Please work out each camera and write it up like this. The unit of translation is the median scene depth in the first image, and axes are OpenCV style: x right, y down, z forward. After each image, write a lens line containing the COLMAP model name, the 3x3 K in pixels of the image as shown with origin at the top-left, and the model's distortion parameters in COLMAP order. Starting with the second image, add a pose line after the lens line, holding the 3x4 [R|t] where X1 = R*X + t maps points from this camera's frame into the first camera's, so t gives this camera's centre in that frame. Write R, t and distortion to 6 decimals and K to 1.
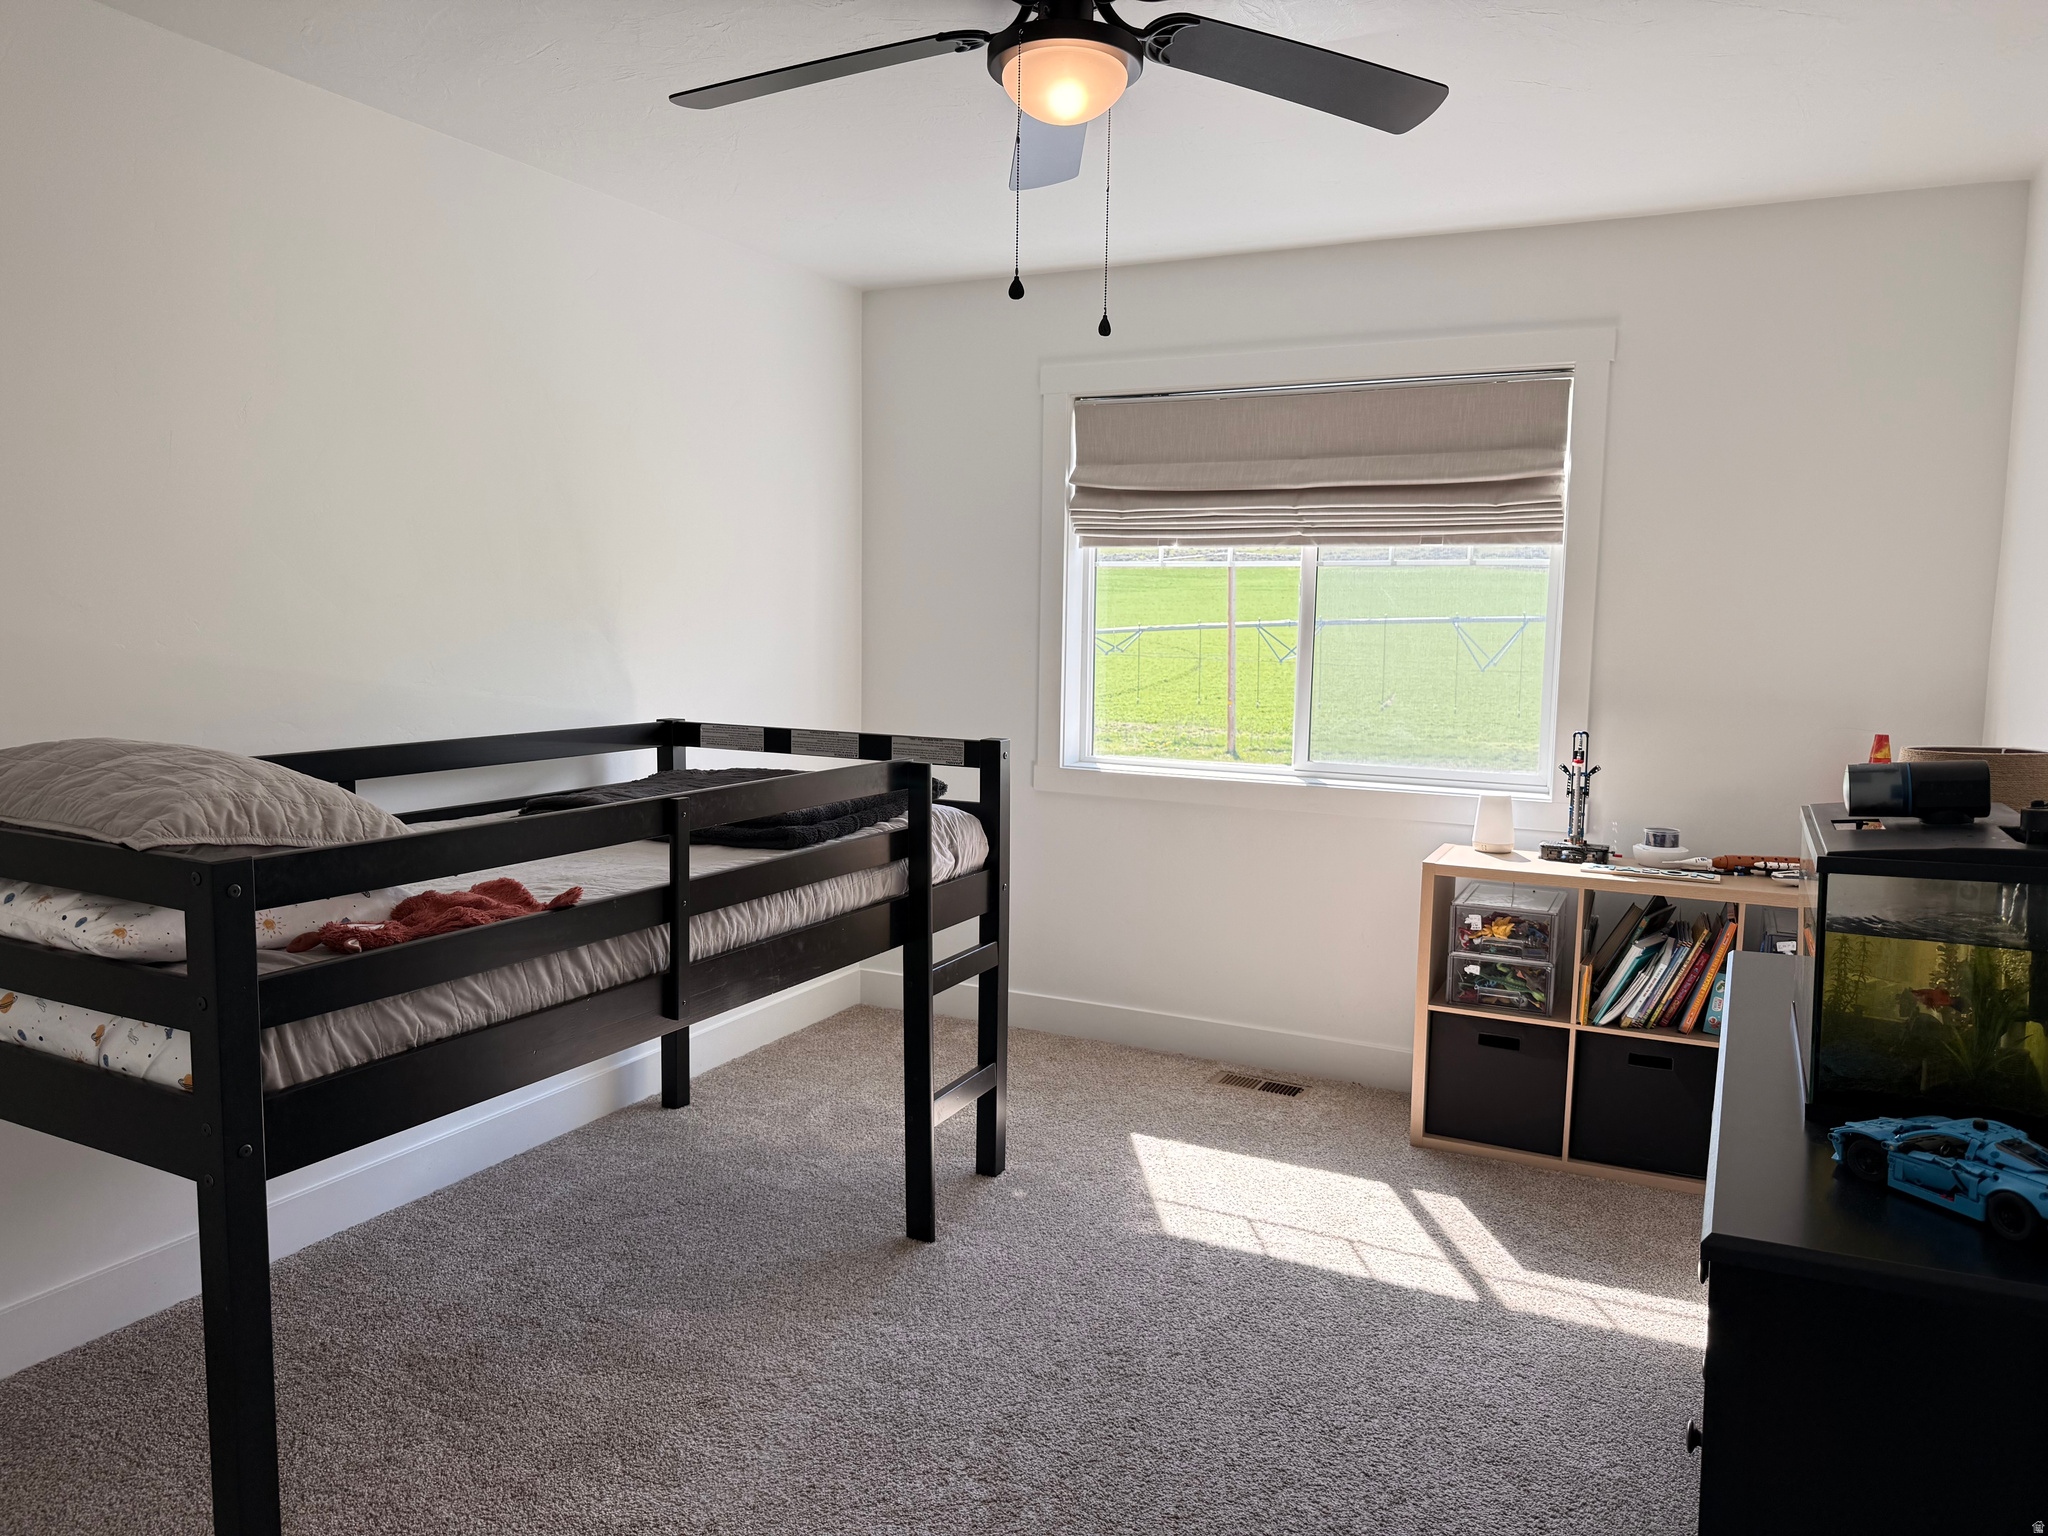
lens RADIAL K [[1439.6, 0, 1028.9], [0, 1439.6, 780.6], [0, 0, 1]] dist [0.074728, -0.093396]
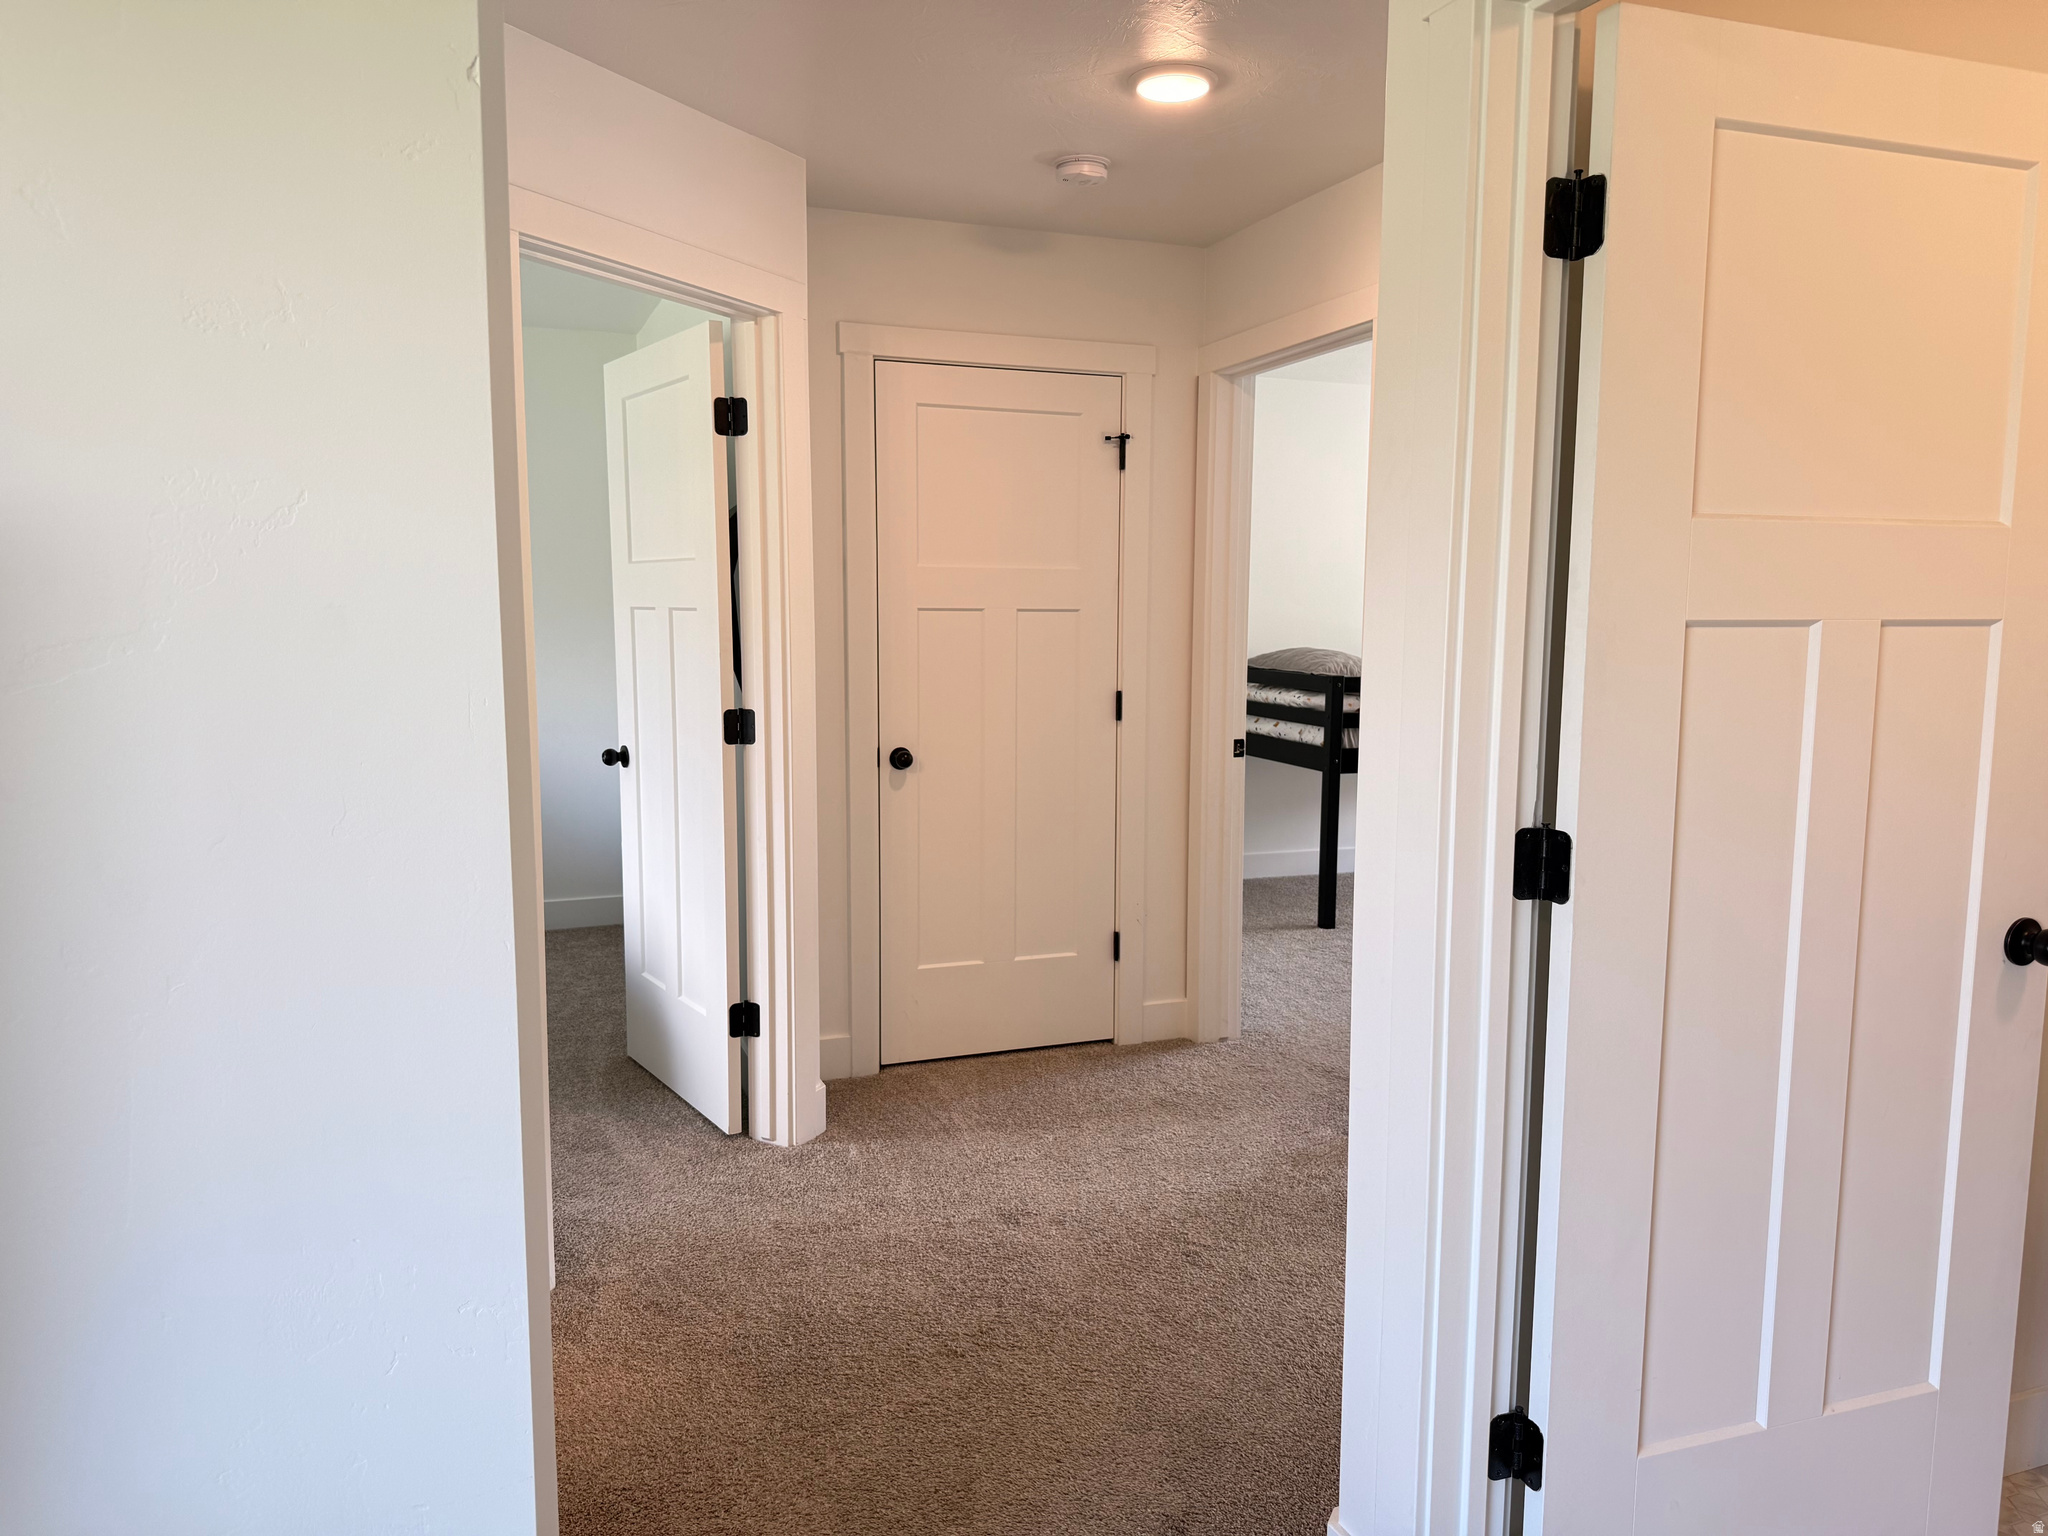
lens RADIAL K [[1439.6, 0, 1024.2], [0, 1439.6, 775.9], [0, 0, 1]] dist [0.074728, -0.093396]
pose [[0.735903, 0.077002, -0.672694, 1.131695], [-0.079749, 0.996454, 0.026820, 0.236024], [0.672374, 0.033910, 0.739434, -1.869519]]
